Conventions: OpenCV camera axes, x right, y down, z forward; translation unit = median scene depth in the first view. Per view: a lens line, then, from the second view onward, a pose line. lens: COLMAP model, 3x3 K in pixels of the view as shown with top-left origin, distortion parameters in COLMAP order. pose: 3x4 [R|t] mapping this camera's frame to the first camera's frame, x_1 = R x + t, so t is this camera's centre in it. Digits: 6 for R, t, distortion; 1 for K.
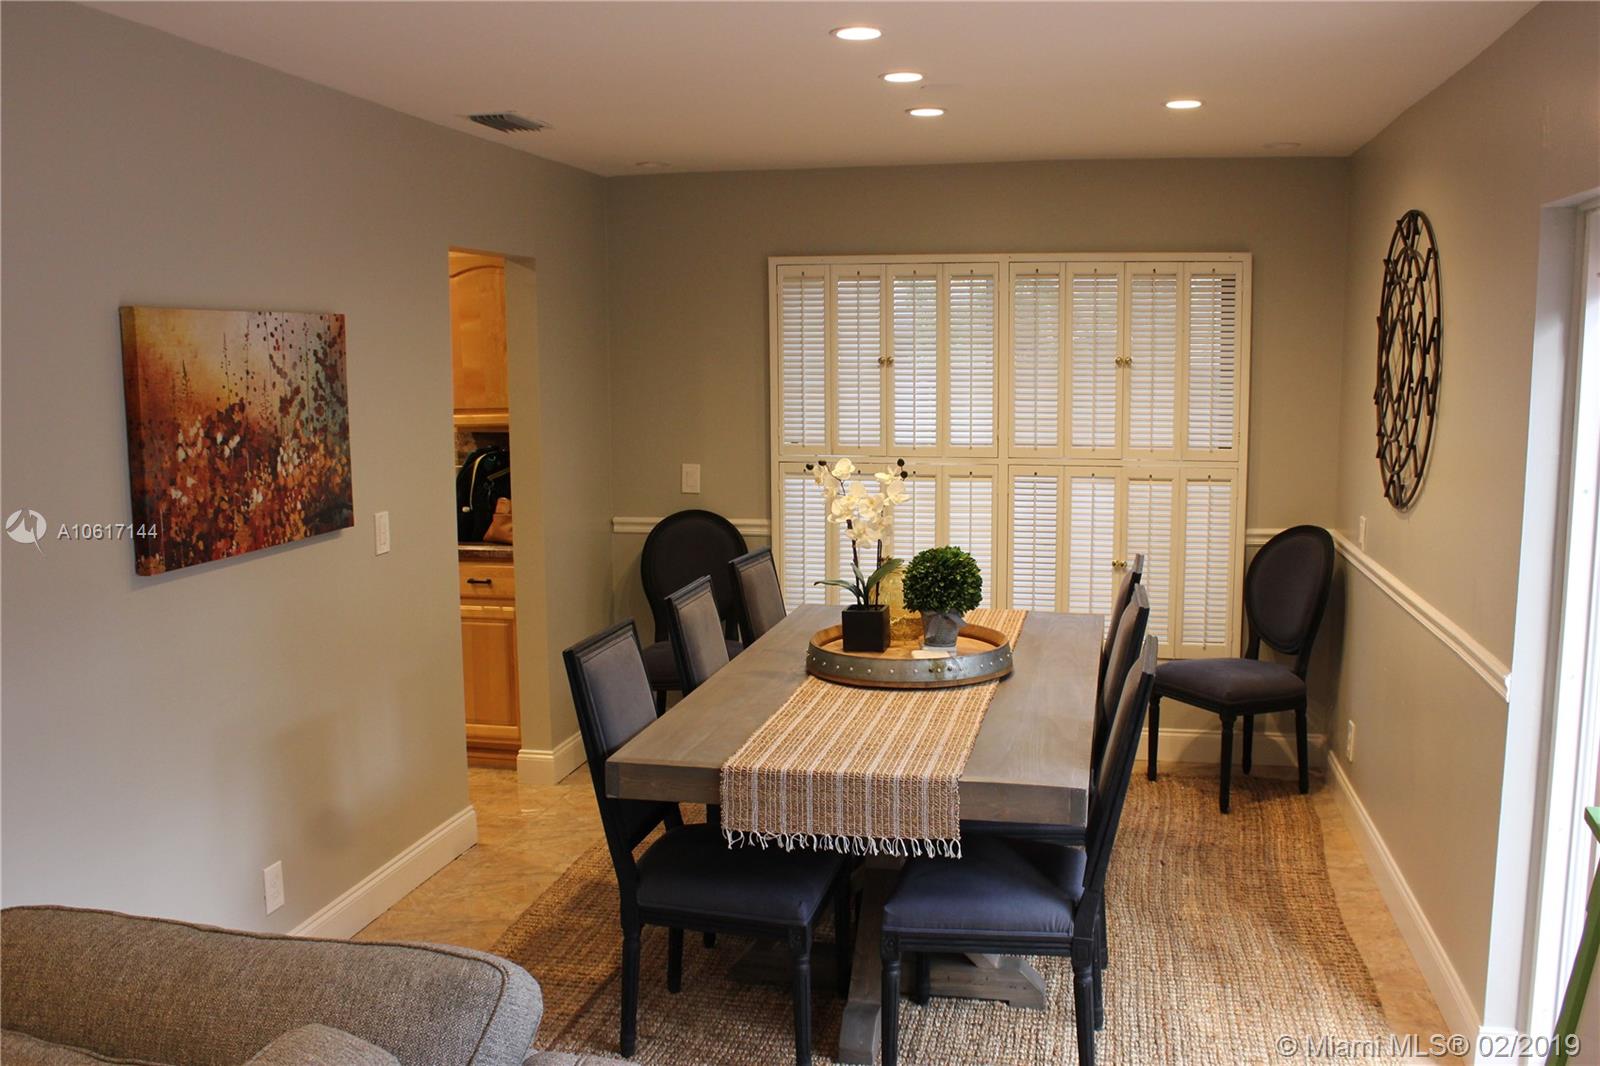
lens RADIAL K [[1417.9, 0, 800.0], [0, 1417.9, 533.0], [0, 0, 1]] dist [-0.183816, 0.207112]
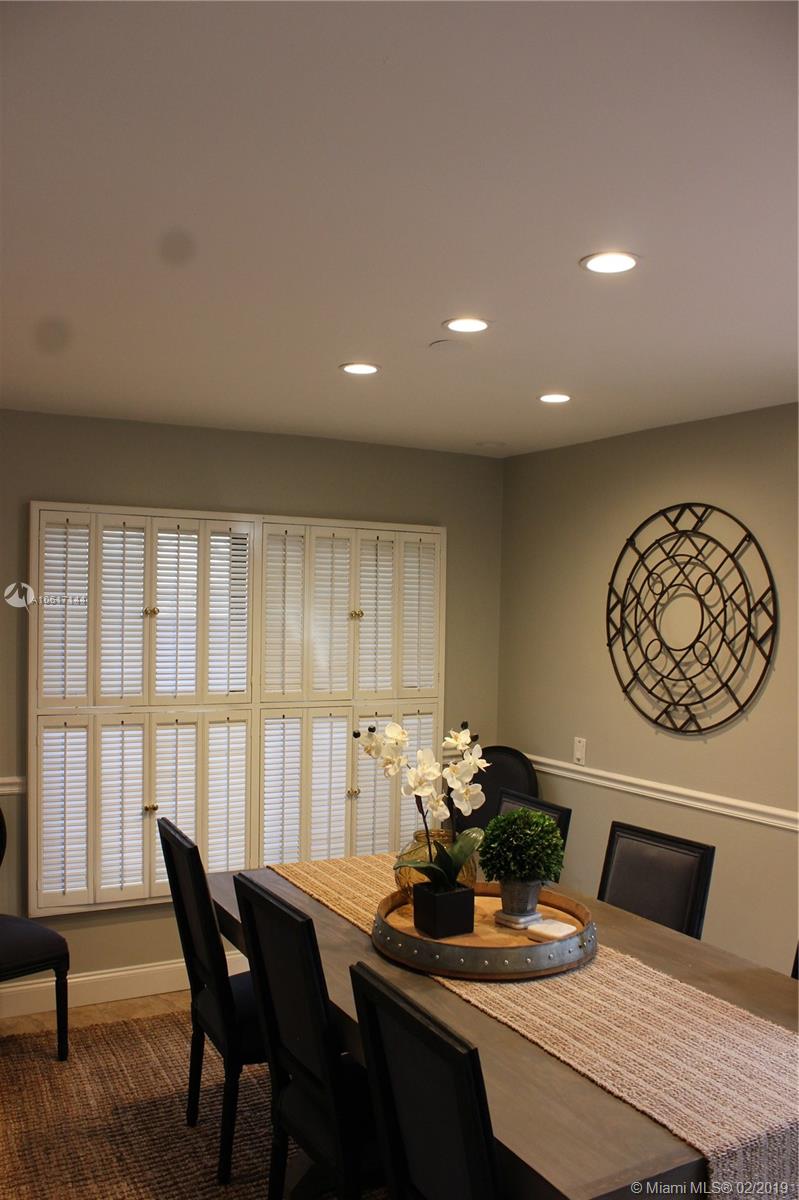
lens RADIAL K [[991.3, 0, 399.5], [0, 991.3, 600.0], [0, 0, 1]] dist [-0.163845, 0.148083]
pose [[0.752193, 0.023379, 0.658528, -0.270626], [0.061356, 0.992544, -0.105320, -0.045035], [-0.656080, 0.119626, 0.745150, 0.359031]]
